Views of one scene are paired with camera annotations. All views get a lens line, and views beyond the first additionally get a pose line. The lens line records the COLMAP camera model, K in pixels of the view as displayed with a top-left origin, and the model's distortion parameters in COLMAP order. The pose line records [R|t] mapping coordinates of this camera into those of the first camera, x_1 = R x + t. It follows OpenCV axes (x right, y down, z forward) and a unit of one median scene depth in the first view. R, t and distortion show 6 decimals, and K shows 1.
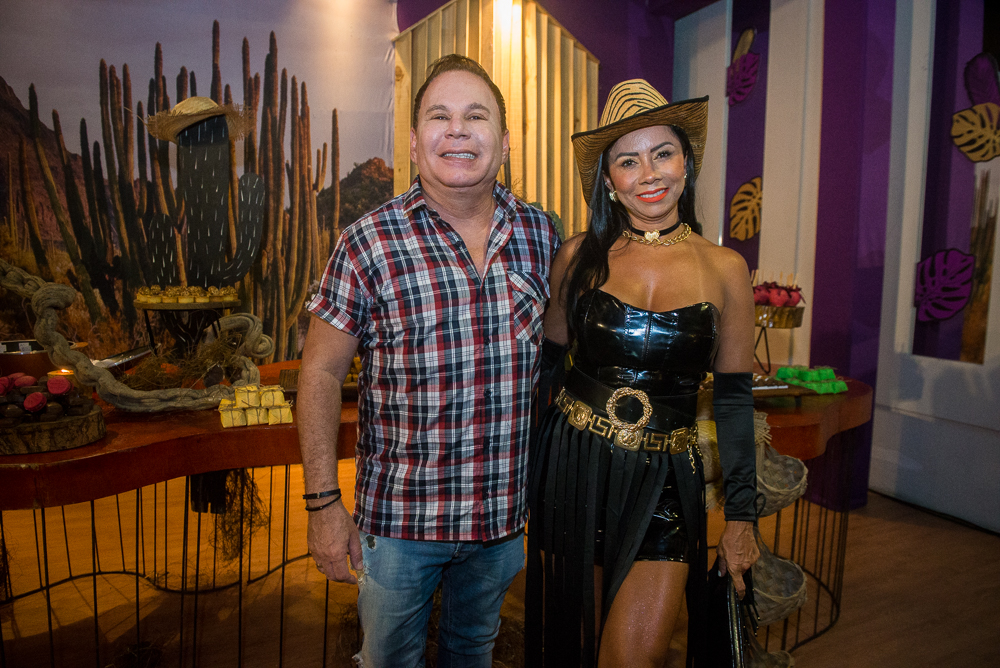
lens RADIAL K [[678.9, 0, 504.4], [0, 678.9, 333.7], [0, 0, 1]] dist [-0.053523, 0.000860]
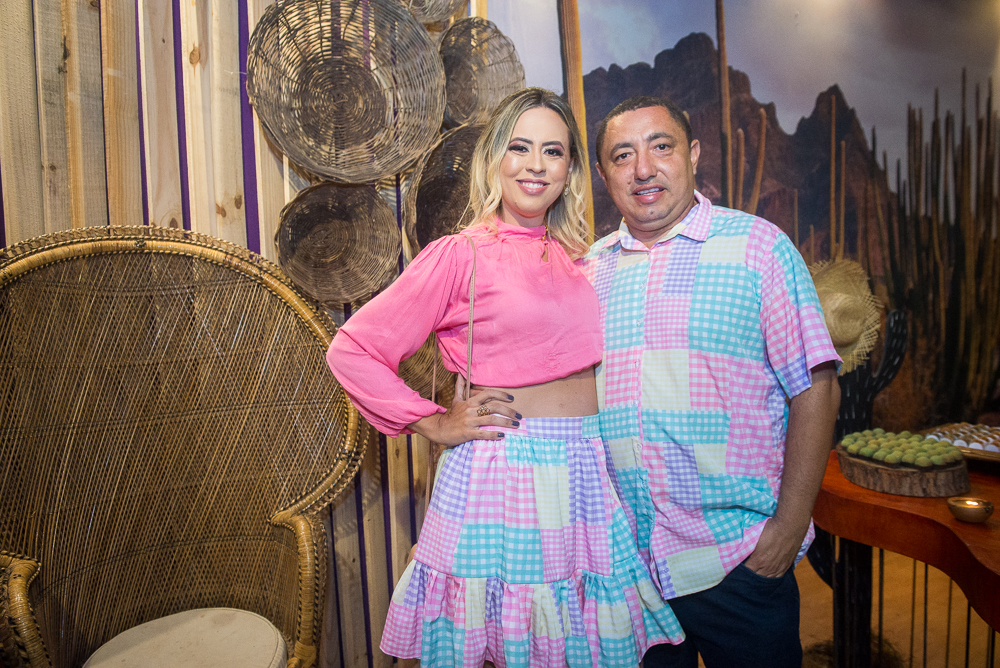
lens RADIAL K [[687.4, 0, 491.5], [0, 687.4, 337.1], [0, 0, 1]] dist [-0.036206, -0.003057]
pose [[0.995655, -0.058955, 0.072085, -1.259212], [0.061632, 0.997468, -0.035493, -0.040052], [-0.069810, 0.039781, 0.996767, -0.017397]]
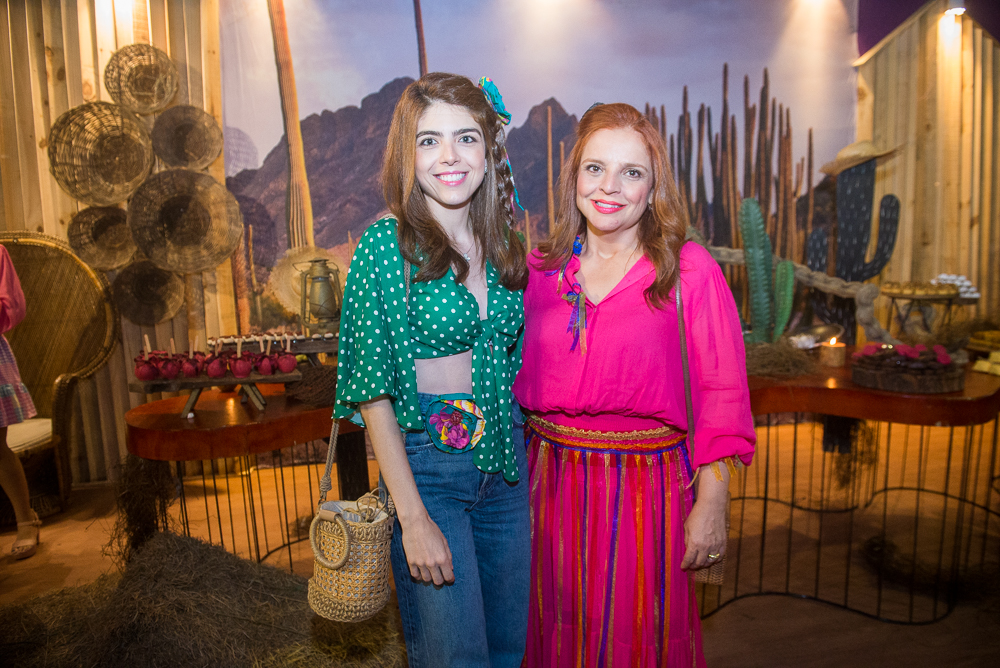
lens RADIAL K [[678.9, 0, 503.6], [0, 678.9, 333.9], [0, 0, 1]] dist [-0.053523, 0.000860]
pose [[0.970501, -0.015269, -0.240614, -0.523205], [0.020593, 0.999595, 0.019627, -0.004027], [0.240217, -0.024003, 0.970422, -0.301073]]
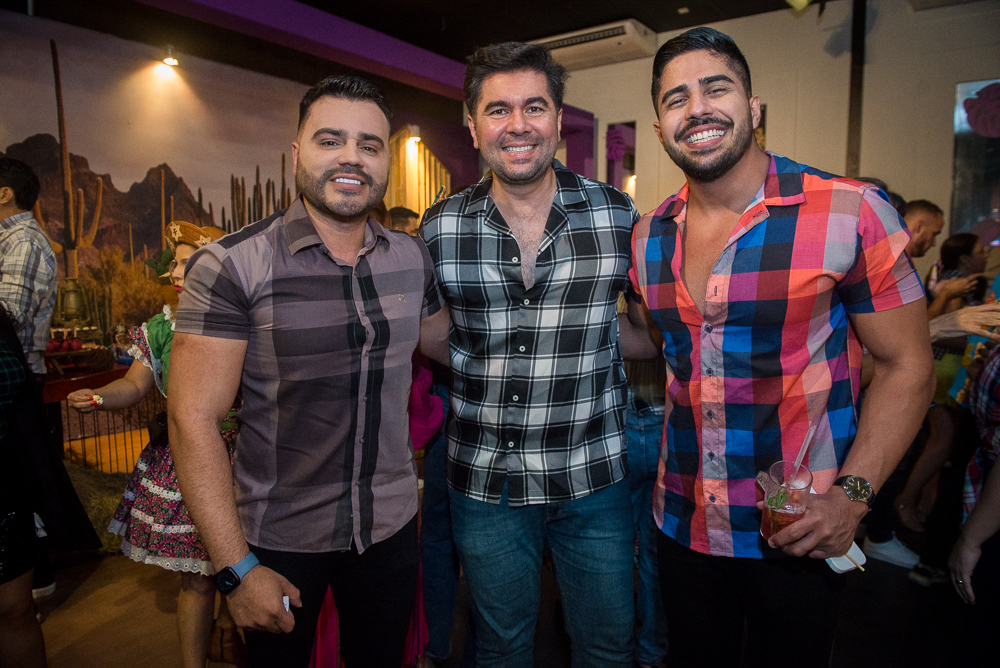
lens RADIAL K [[678.9, 0, 504.9], [0, 678.9, 339.0], [0, 0, 1]] dist [-0.053523, 0.000860]
pose [[0.877920, -0.056150, 0.475504, -0.778679], [0.055639, 0.998336, 0.015163, 0.042665], [-0.475564, 0.013145, 0.879583, -0.876559]]
